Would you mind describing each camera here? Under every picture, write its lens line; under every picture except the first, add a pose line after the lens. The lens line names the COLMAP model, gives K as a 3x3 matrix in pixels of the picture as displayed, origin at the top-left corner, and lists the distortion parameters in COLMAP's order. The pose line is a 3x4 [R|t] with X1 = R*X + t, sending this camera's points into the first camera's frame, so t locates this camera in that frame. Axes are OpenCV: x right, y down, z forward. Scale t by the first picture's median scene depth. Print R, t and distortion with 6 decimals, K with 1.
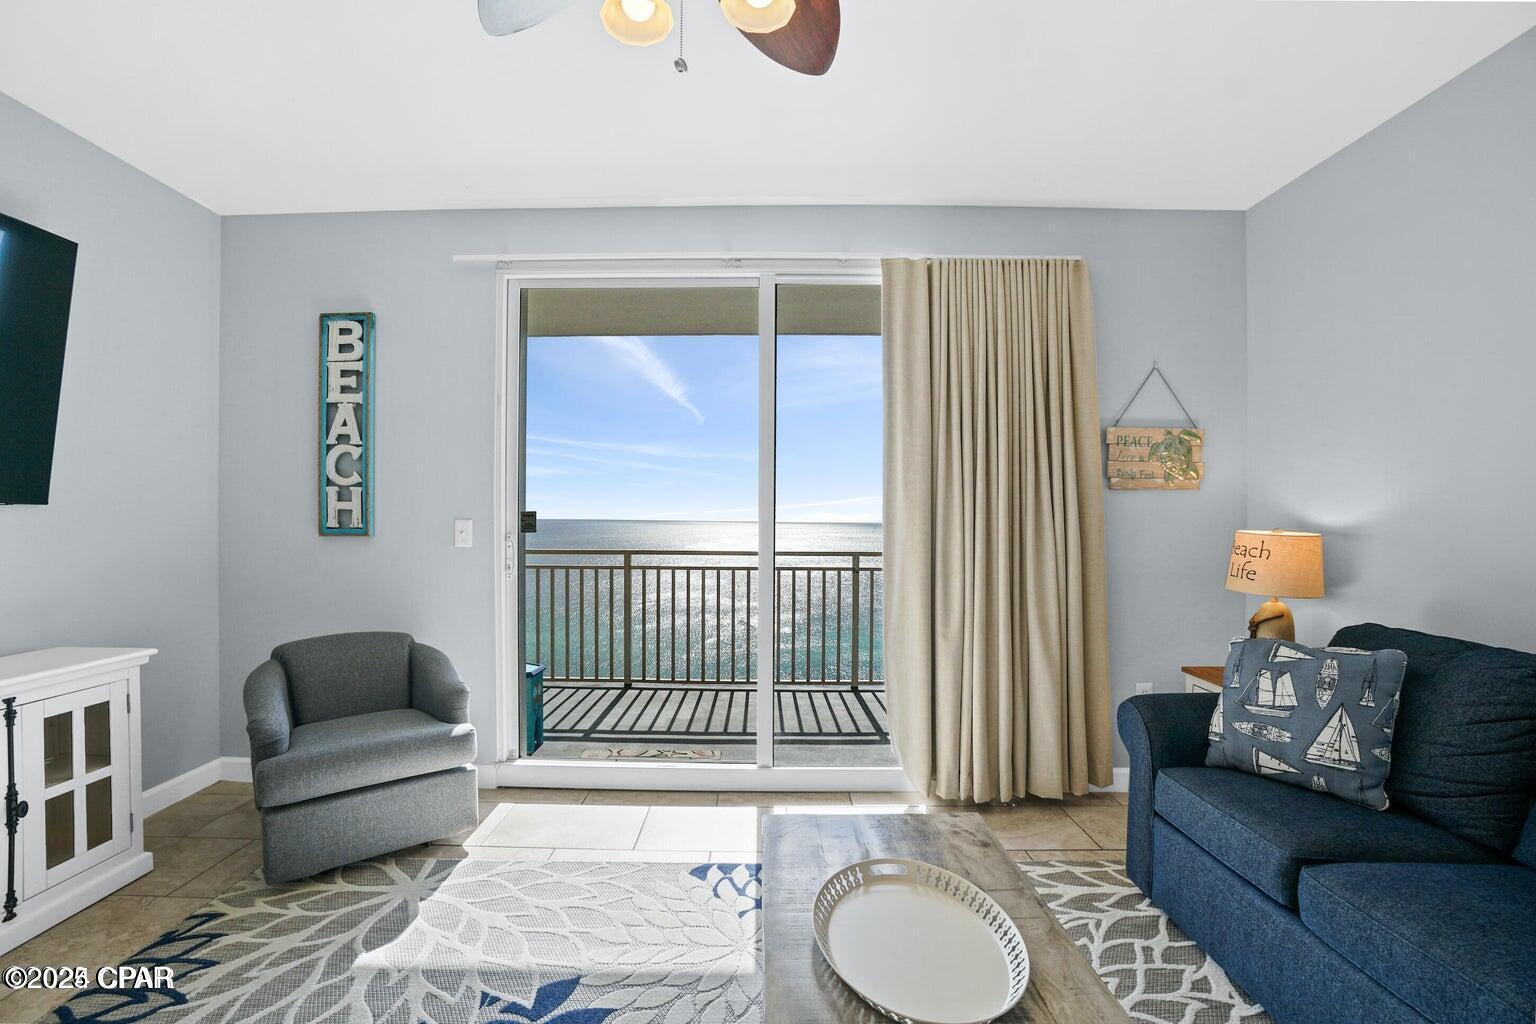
lens RADIAL K [[681.0, 0, 753.3], [0, 681.0, 525.4], [0, 0, 1]] dist [-0.067632, 0.025159]
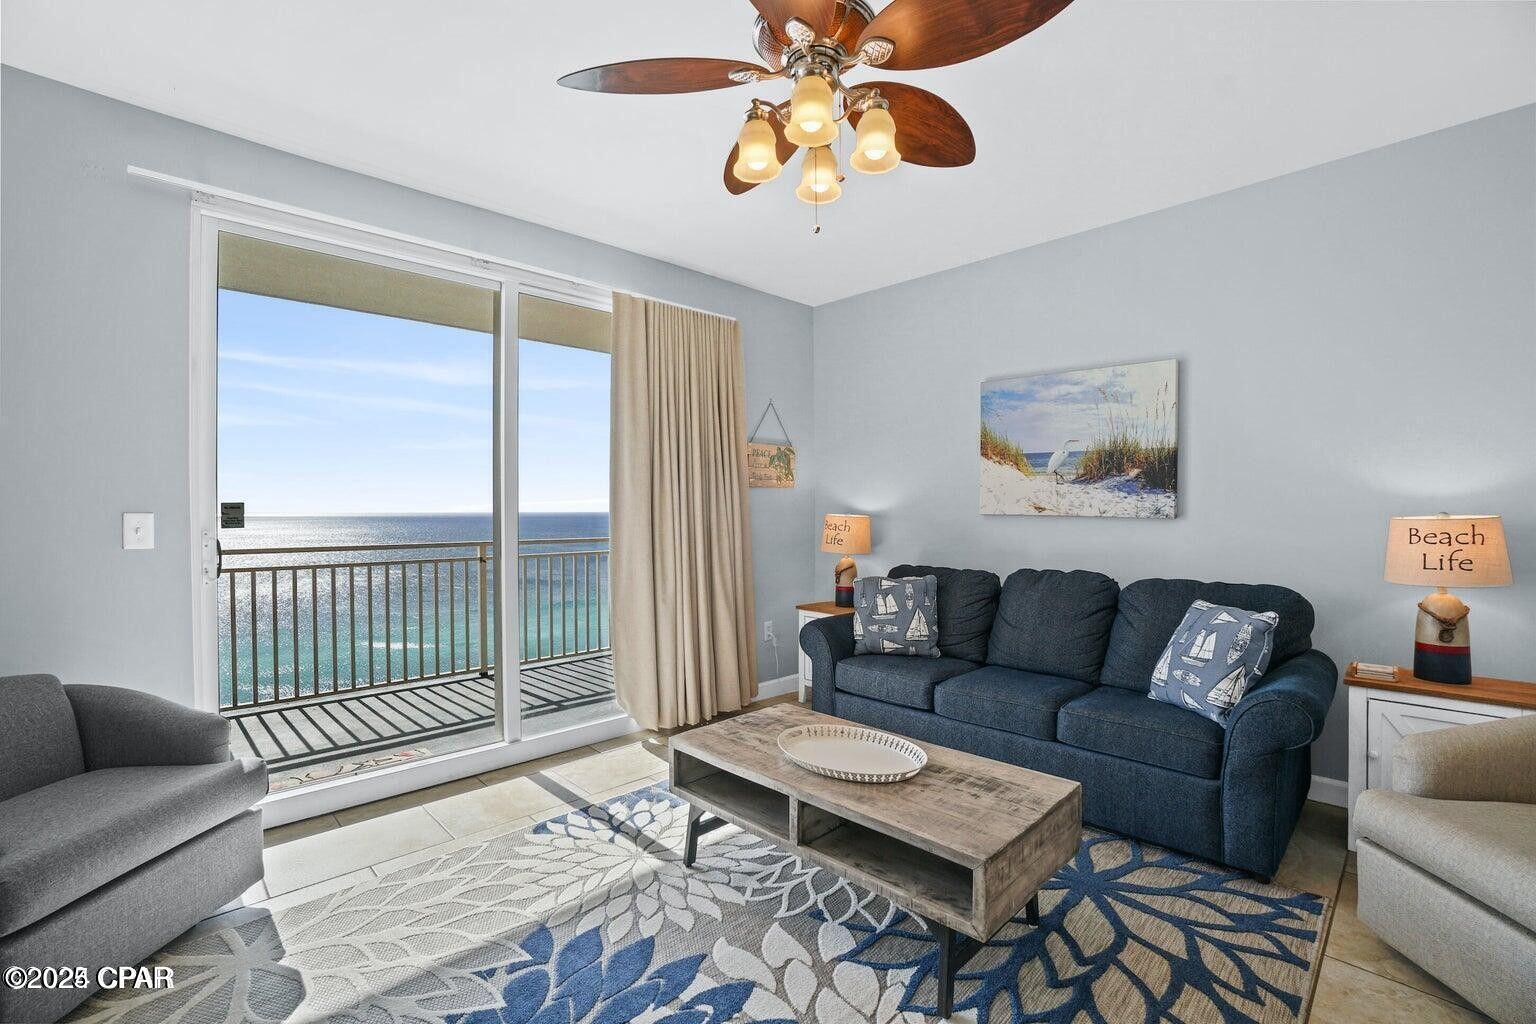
lens RADIAL K [[676.0, 0, 753.1], [0, 676.0, 516.8], [0, 0, 1]] dist [-0.067166, 0.024175]
pose [[0.711467, -0.014602, 0.702567, -0.456353], [0.014382, 0.999877, 0.006217, 0.000620], [-0.702572, 0.005681, 0.711590, -0.018306]]
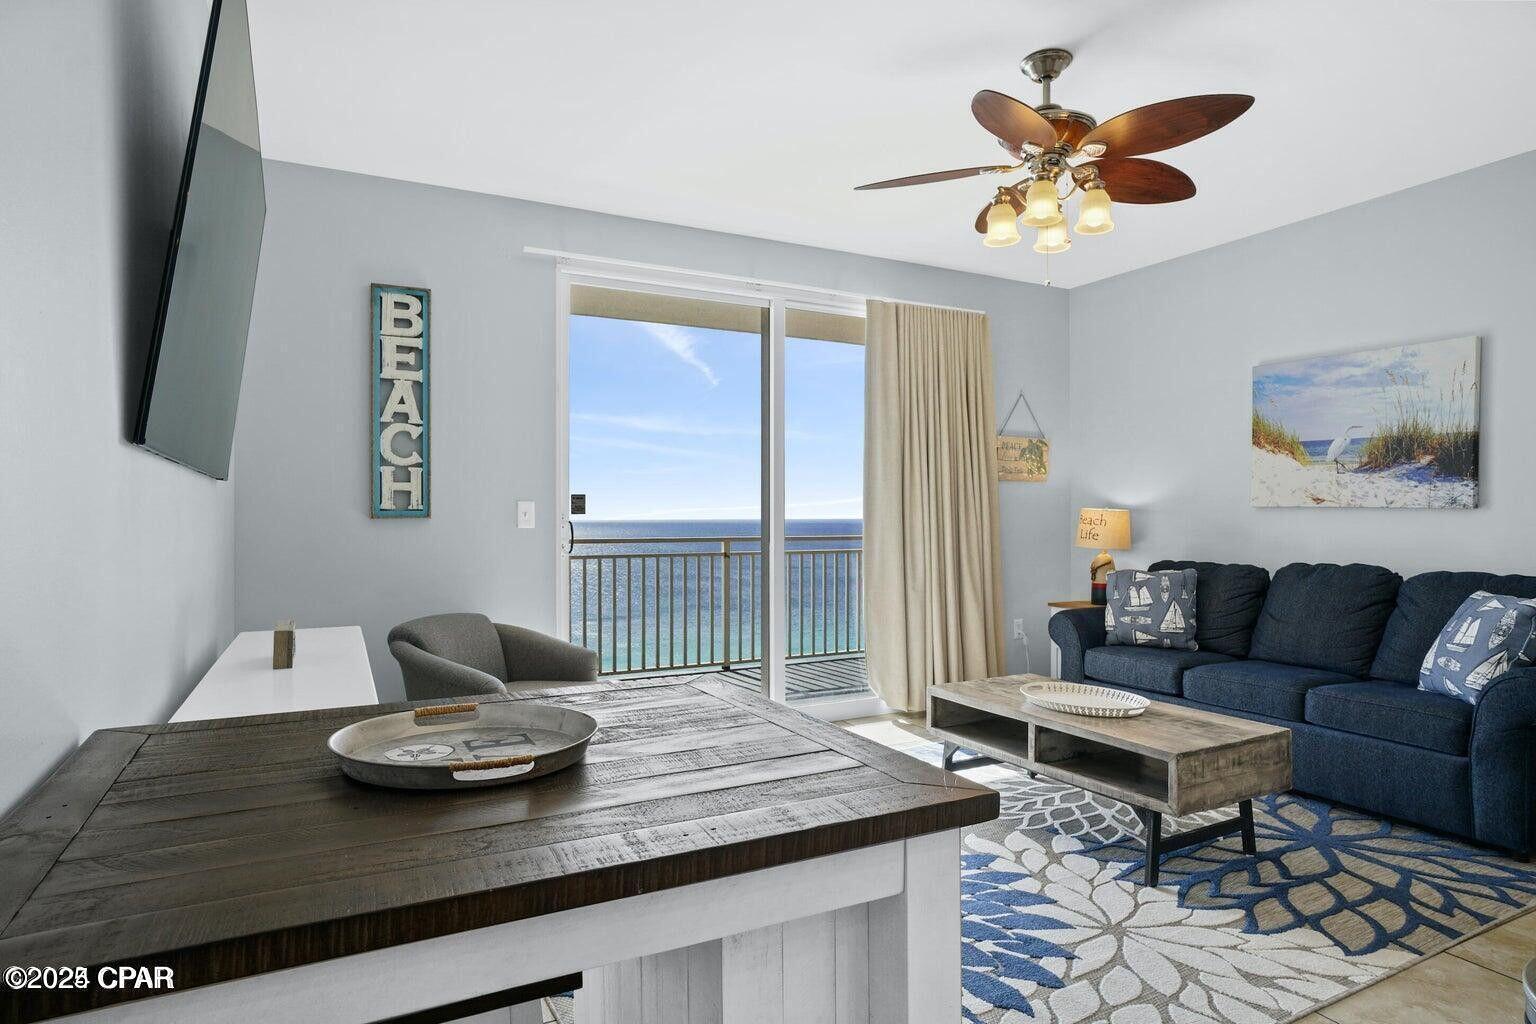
lens RADIAL K [[872.9, 0, 752.3], [0, 872.9, 518.1], [0, 0, 1]] dist [-0.033022, 0.027128]
pose [[0.880038, -0.007048, 0.474850, -0.767840], [0.010812, 0.999928, -0.005196, 0.027899], [-0.474780, 0.009707, 0.880051, -0.345159]]
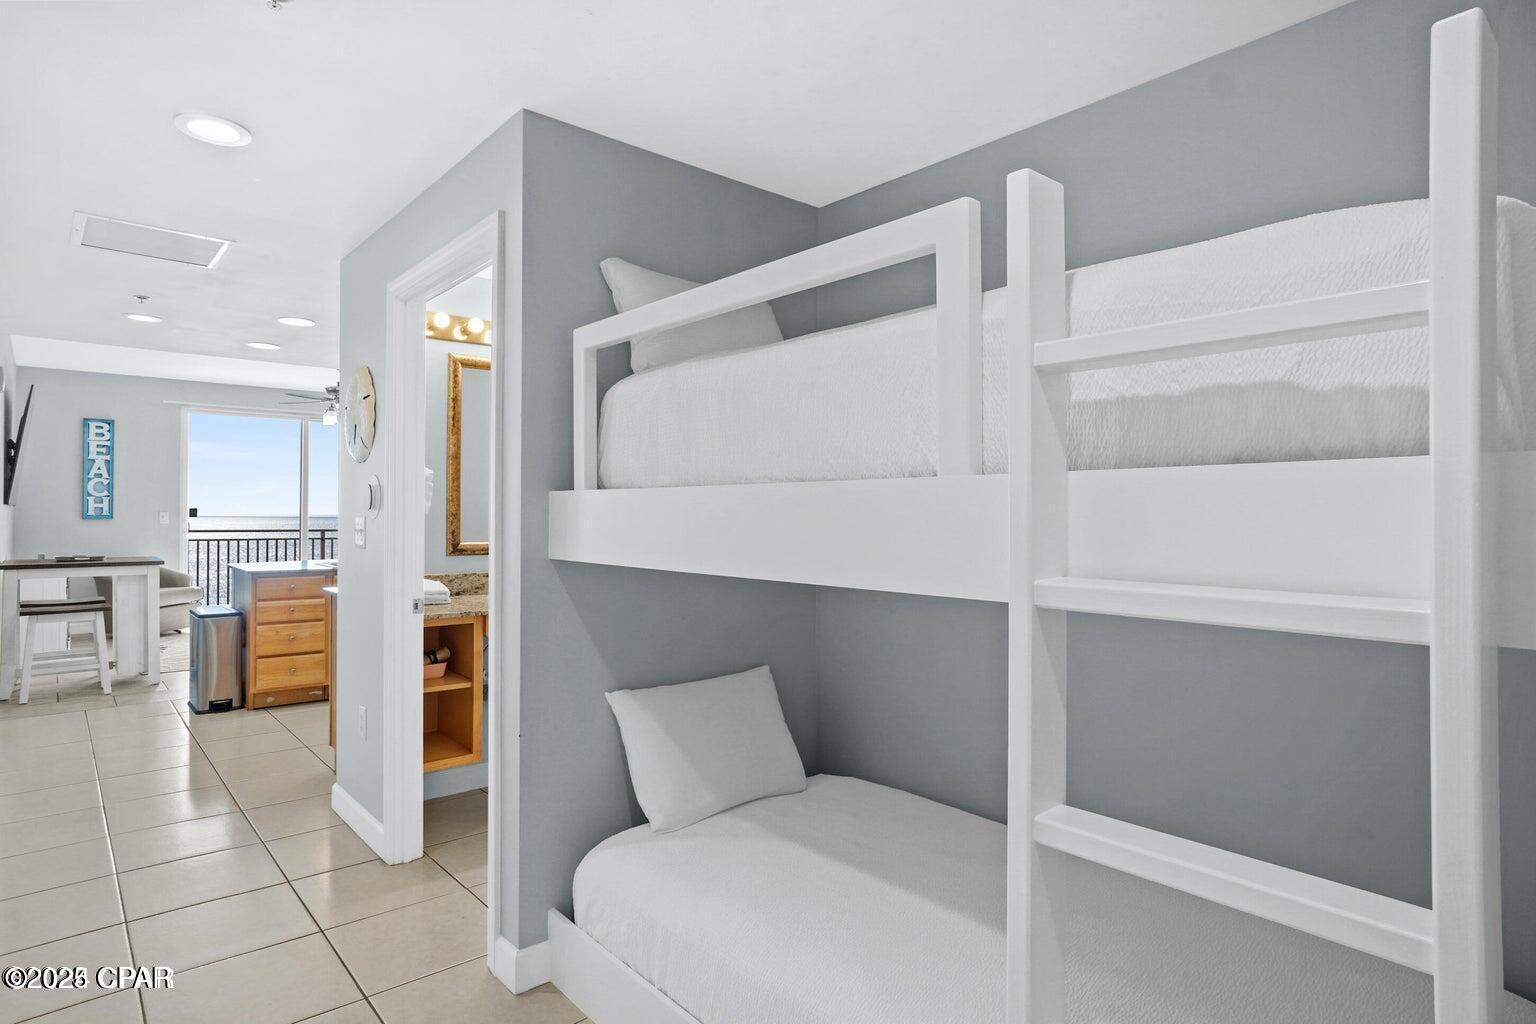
lens RADIAL K [[829.2, 0, 739.2], [0, 829.2, 508.3], [0, 0, 1]] dist [-0.027630, 0.024952]
pose [[0.753900, 0.003897, 0.656978, -0.810342], [0.005780, 0.999904, -0.012564, 0.026904], [-0.656964, 0.013270, 0.753805, -2.494331]]
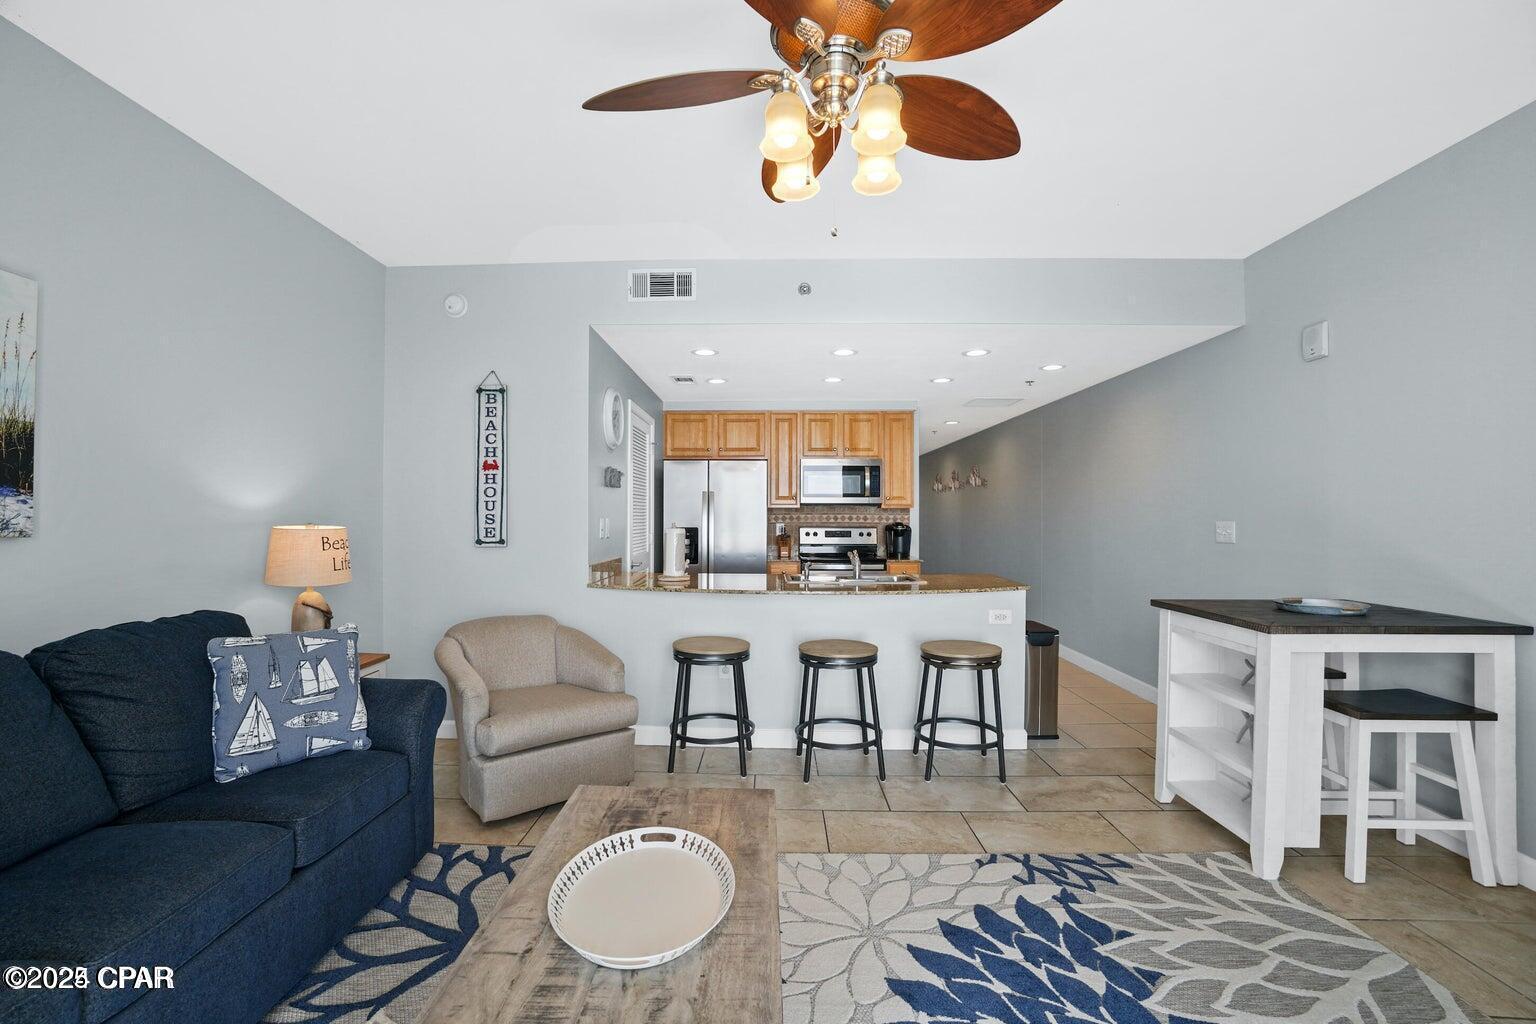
lens RADIAL K [[676.0, 0, 753.1], [0, 676.0, 516.8], [0, 0, 1]] dist [-0.067166, 0.024175]
pose [[-0.999915, -0.006377, 0.011387, 0.019950], [-0.006258, 0.999925, 0.010492, -0.010374], [-0.011453, 0.010419, -0.999880, 0.856038]]
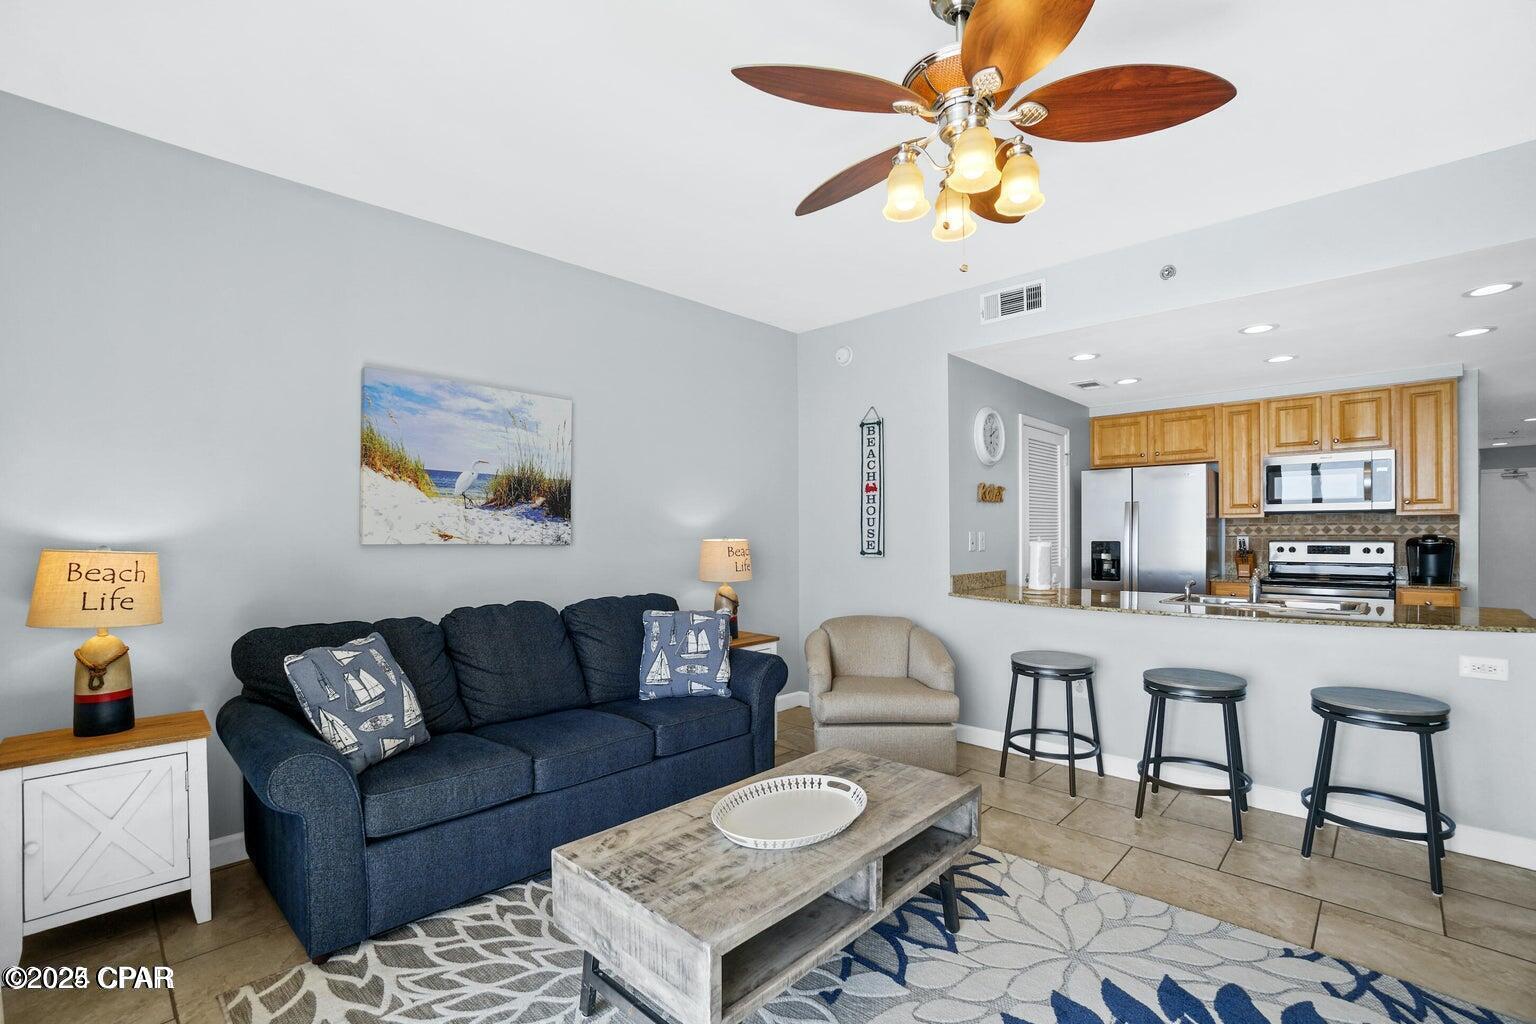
lens RADIAL K [[683.0, 0, 753.7], [0, 683.0, 536.5], [0, 0, 1]] dist [-0.067277, 0.025693]
pose [[-0.729425, -0.002934, 0.684055, -0.299756], [0.011058, 0.999810, 0.016079, -0.010049], [-0.683972, 0.019293, -0.729253, 0.876866]]
